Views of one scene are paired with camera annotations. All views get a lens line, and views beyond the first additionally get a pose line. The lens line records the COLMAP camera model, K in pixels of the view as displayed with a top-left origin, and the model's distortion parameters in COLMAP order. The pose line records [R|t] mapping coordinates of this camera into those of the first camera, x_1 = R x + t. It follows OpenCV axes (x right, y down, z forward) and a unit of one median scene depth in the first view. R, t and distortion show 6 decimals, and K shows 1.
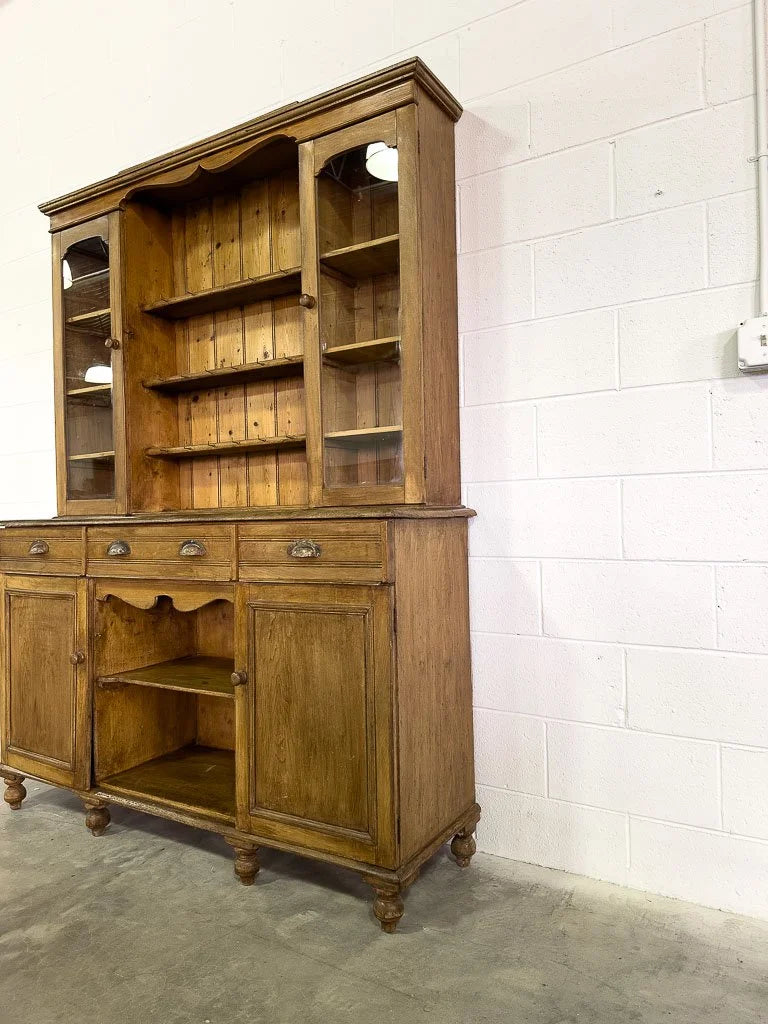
lens RADIAL K [[727.8, 0, 385.2], [0, 727.8, 511.0], [0, 0, 1]] dist [0.035545, -0.043945]
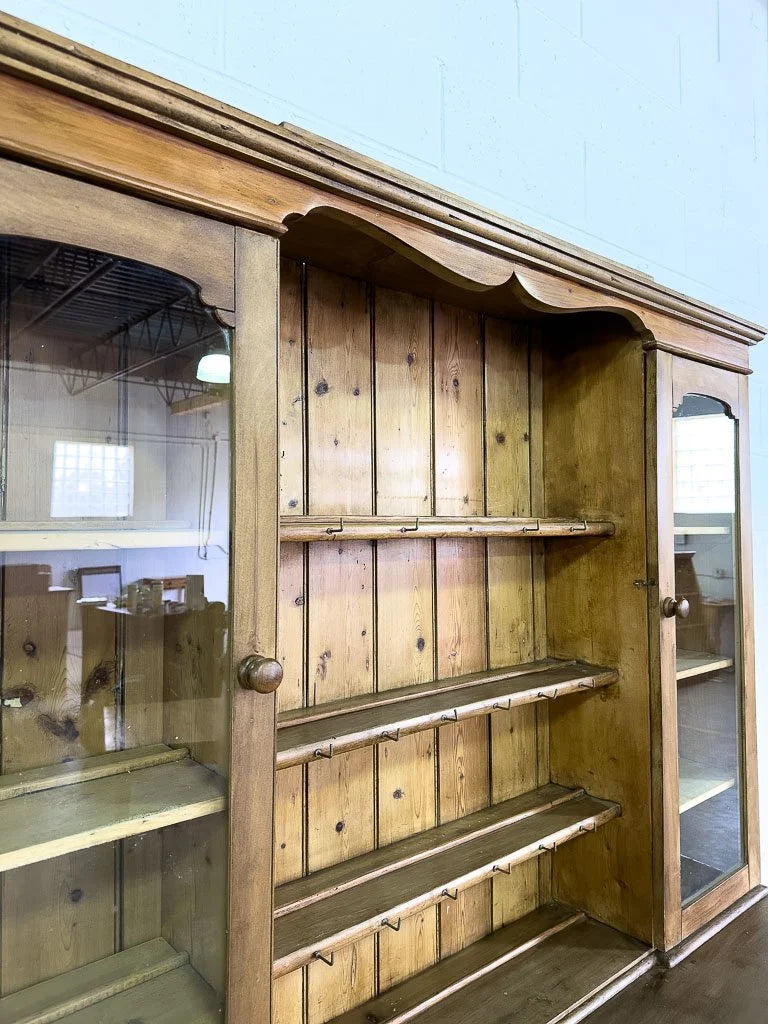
lens RADIAL K [[712.0, 0, 378.4], [0, 712.0, 497.5], [0, 0, 1]] dist [0.047293, -0.067200]
pose [[0.323824, 0.066336, 0.943789, -0.687624], [-0.006039, 0.997664, -0.068051, -0.304086], [-0.946098, 0.016337, 0.323468, 0.938370]]
